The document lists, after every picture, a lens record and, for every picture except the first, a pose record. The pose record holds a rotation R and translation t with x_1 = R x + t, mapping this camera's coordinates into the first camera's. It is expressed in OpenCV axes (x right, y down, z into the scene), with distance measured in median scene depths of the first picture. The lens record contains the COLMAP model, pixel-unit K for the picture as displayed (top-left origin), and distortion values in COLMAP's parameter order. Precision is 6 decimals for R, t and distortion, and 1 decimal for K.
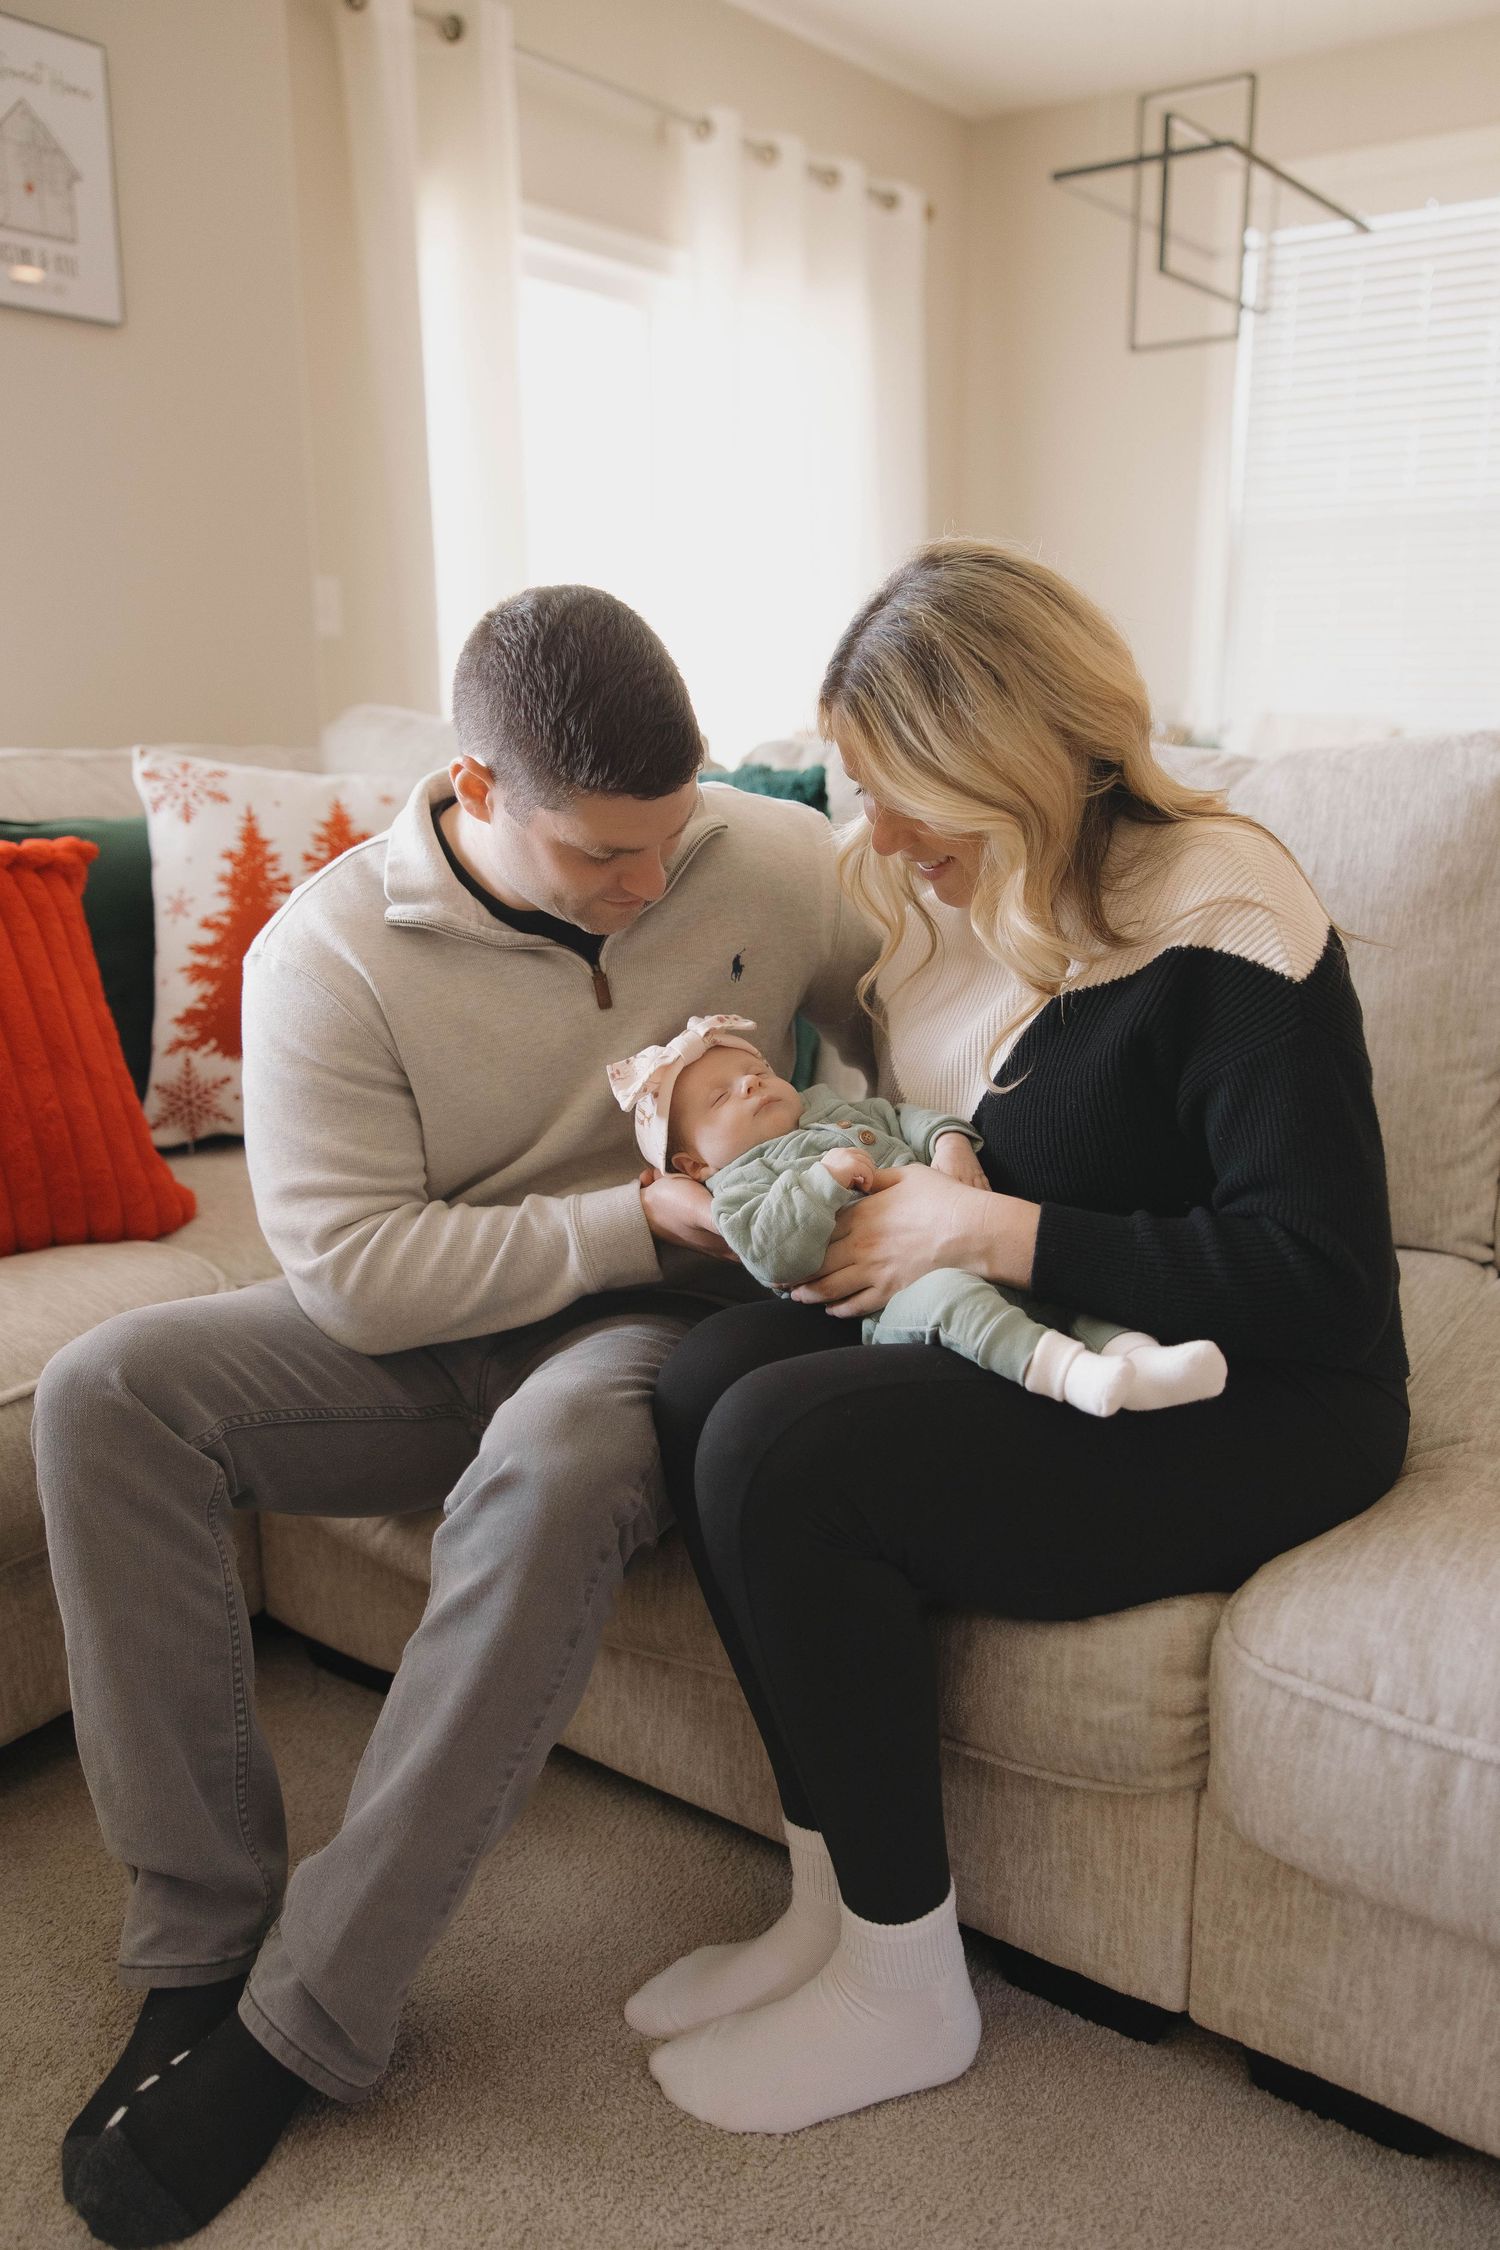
lens RADIAL K [[1805.6, 0, 743.5], [0, 1805.6, 1125.5], [0, 0, 1]] dist [0.012811, -0.012060]
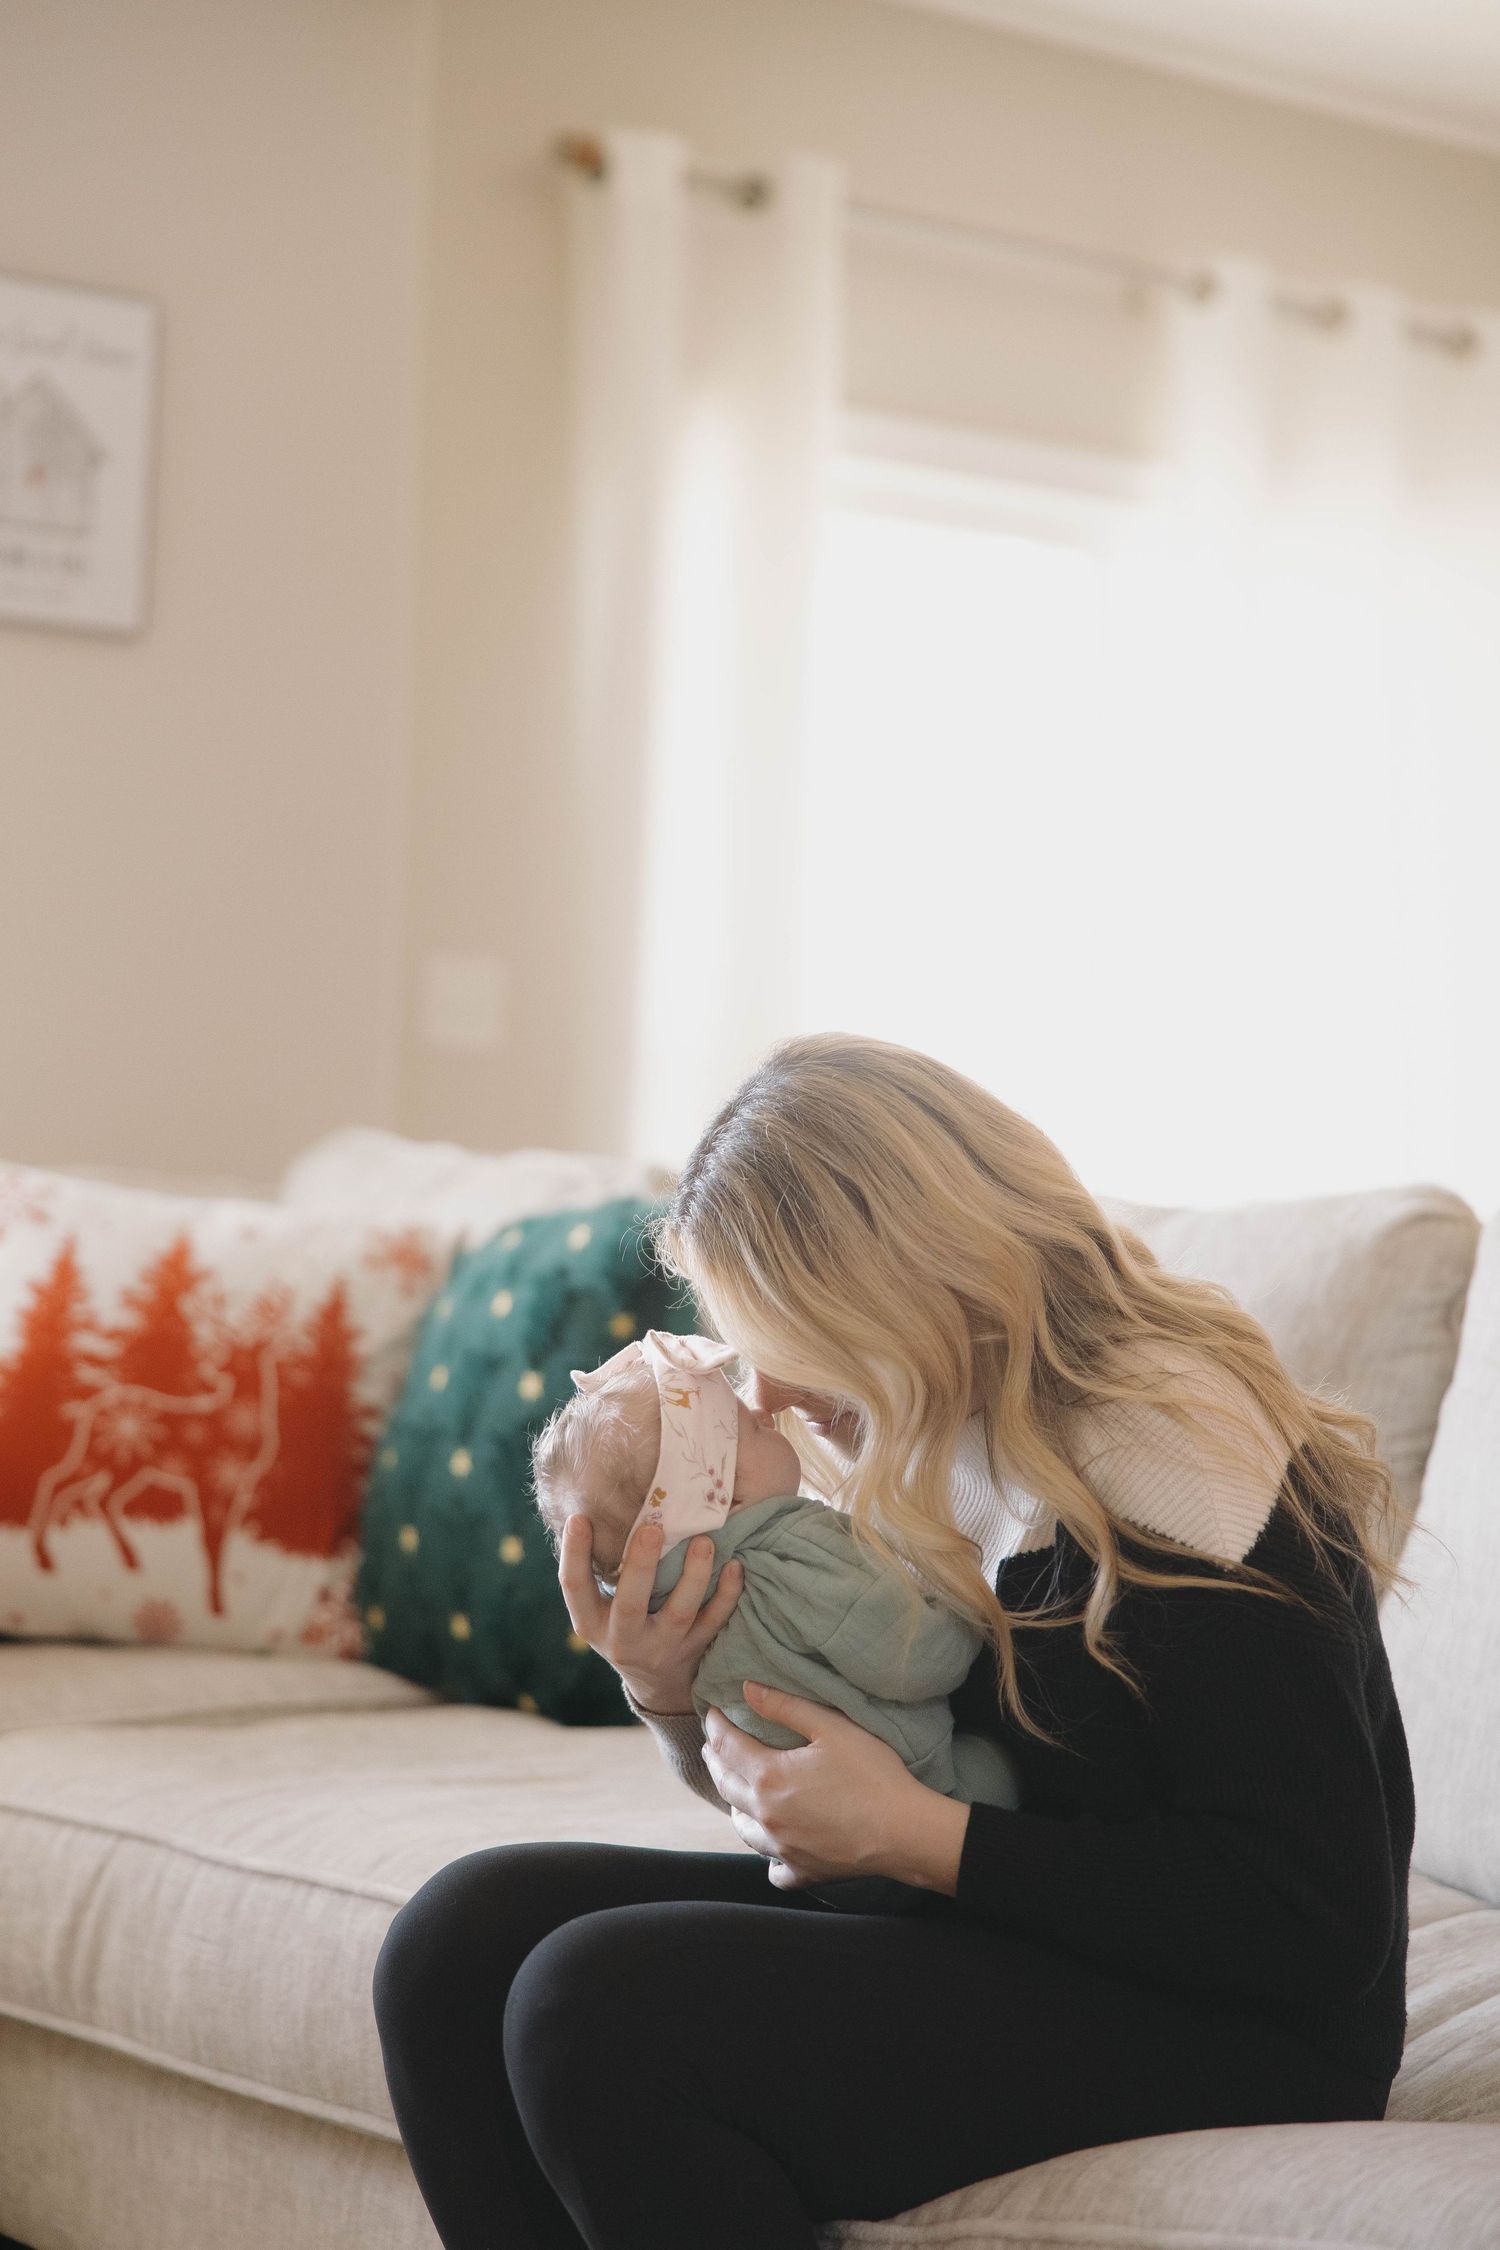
lens RADIAL K [[4318.5, 0, 745.8], [0, 4318.5, 1128.8], [0, 0, 1]] dist [-0.109352, 0.000000]
pose [[0.953046, 0.034392, -0.300867, 0.724649], [-0.109920, 0.965056, -0.237876, 0.250327], [0.282173, 0.259778, 0.923523, -0.858485]]
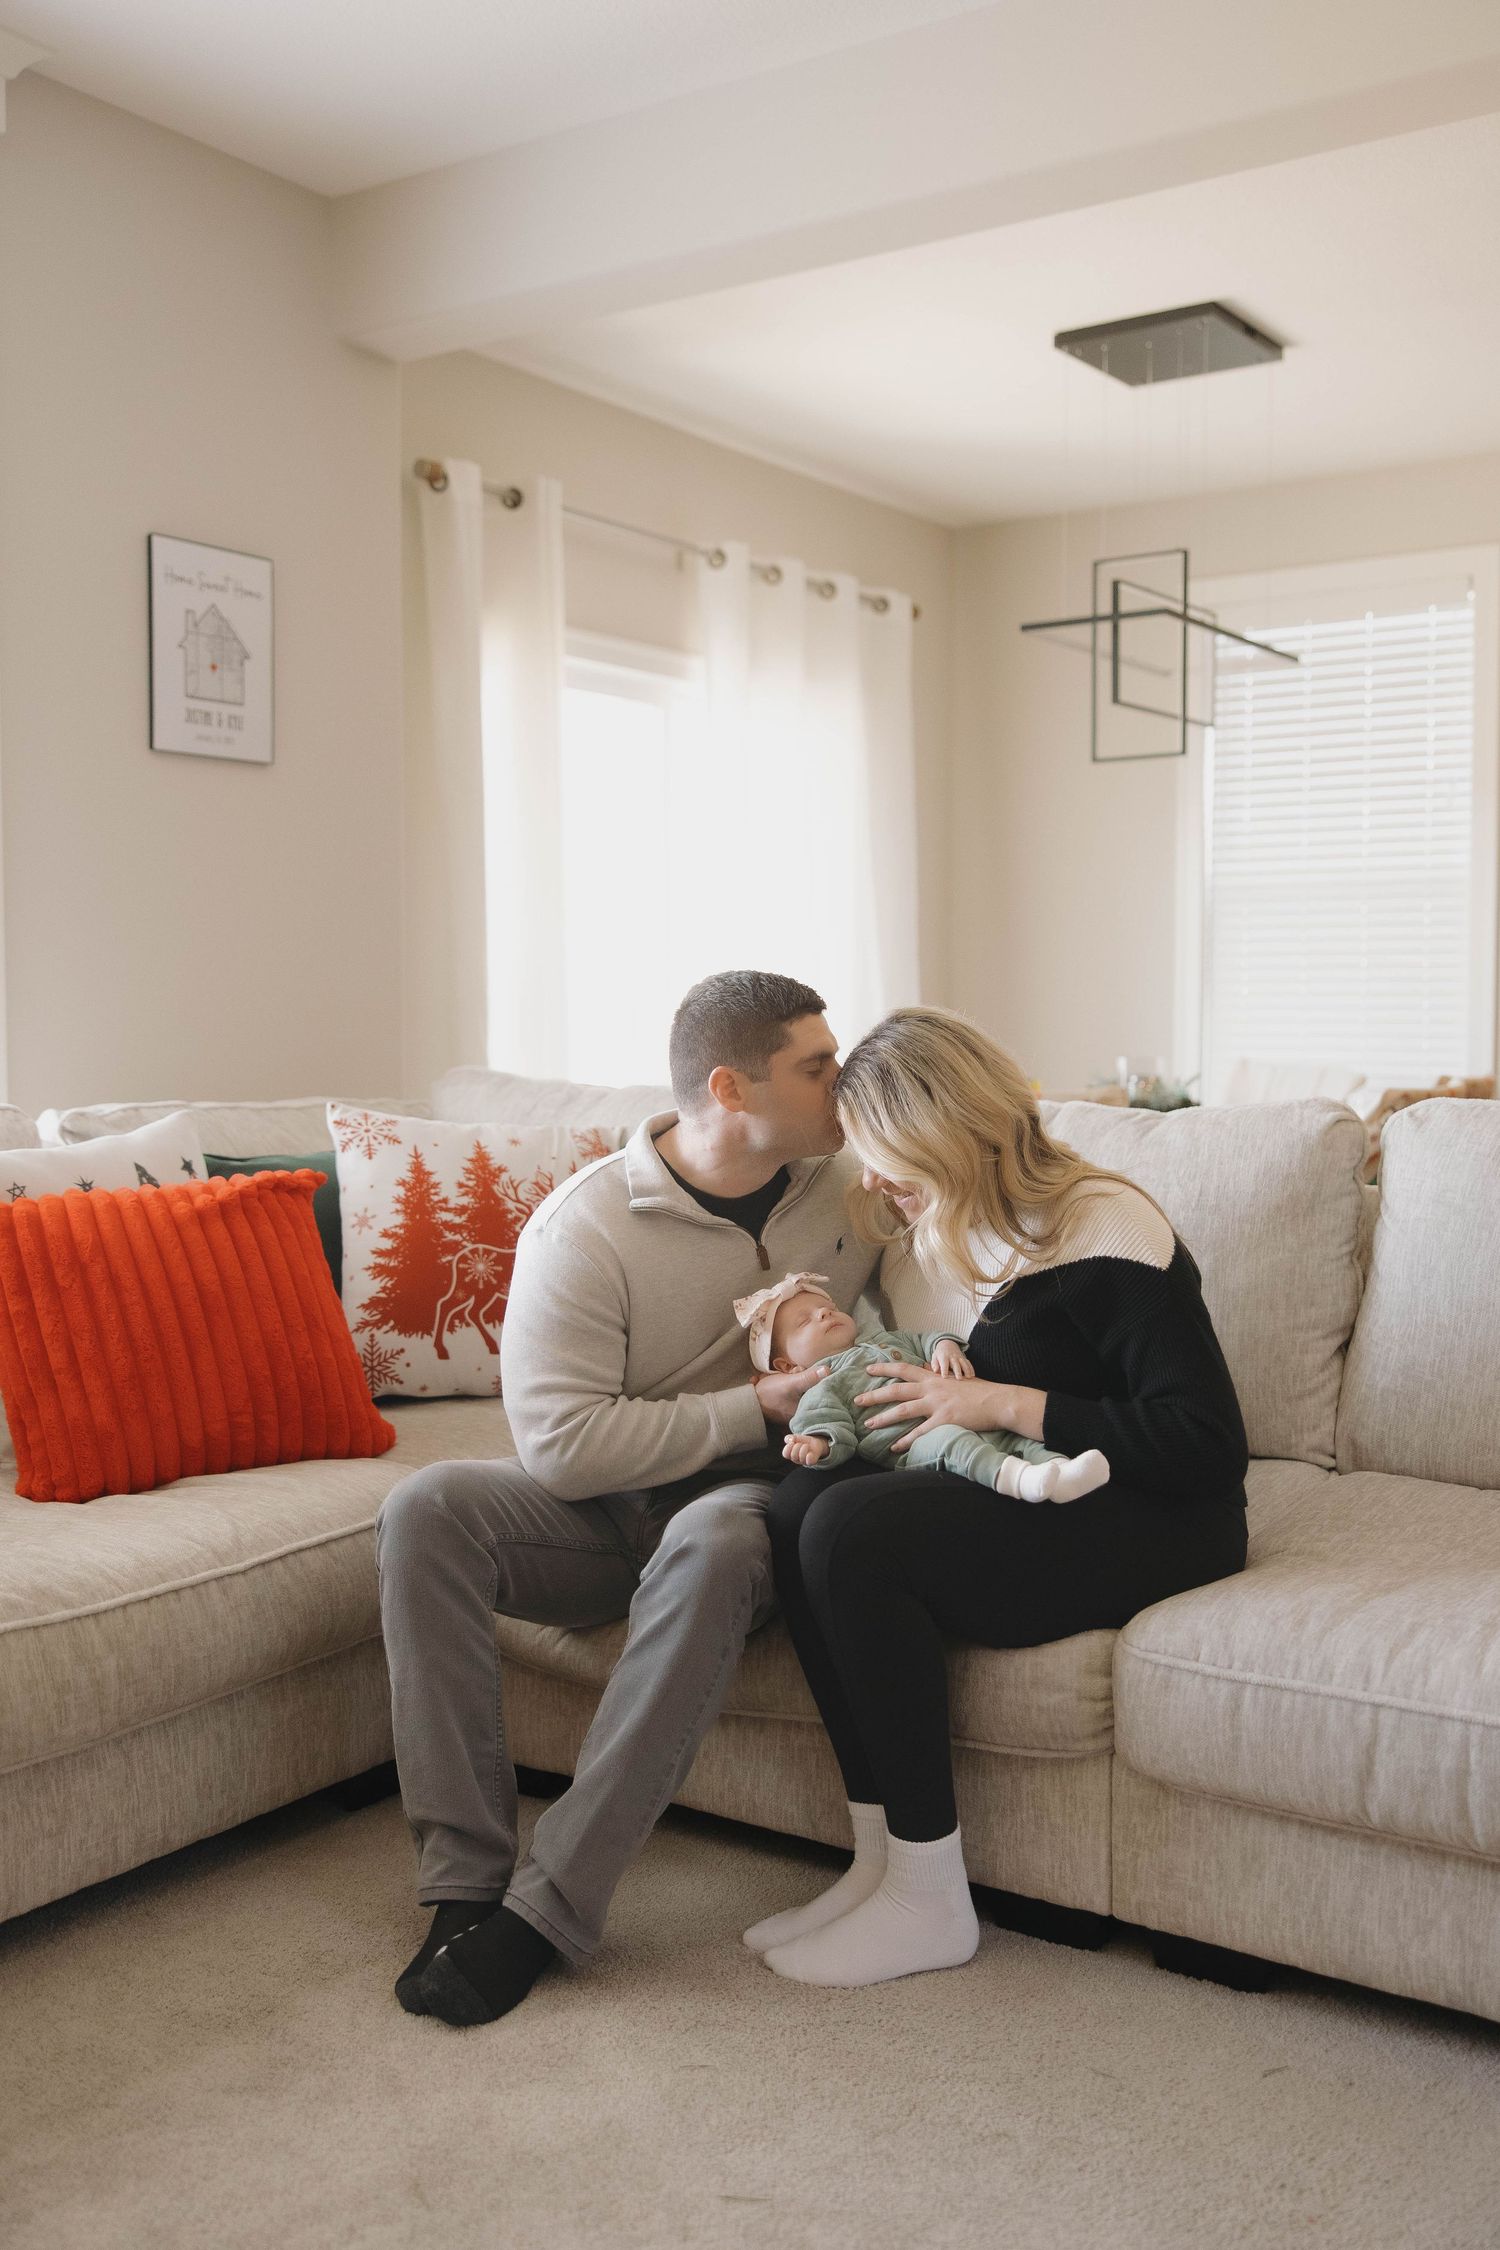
lens RADIAL K [[2189.2, 0, 749.6], [0, 2189.2, 1116.0], [0, 0, 1]] dist [0.001013, 0.000000]
pose [[0.999740, 0.002955, 0.022601, -0.081480], [0.001339, 0.982236, -0.187645, 0.125985], [-0.022754, 0.187627, 0.981977, -0.716953]]
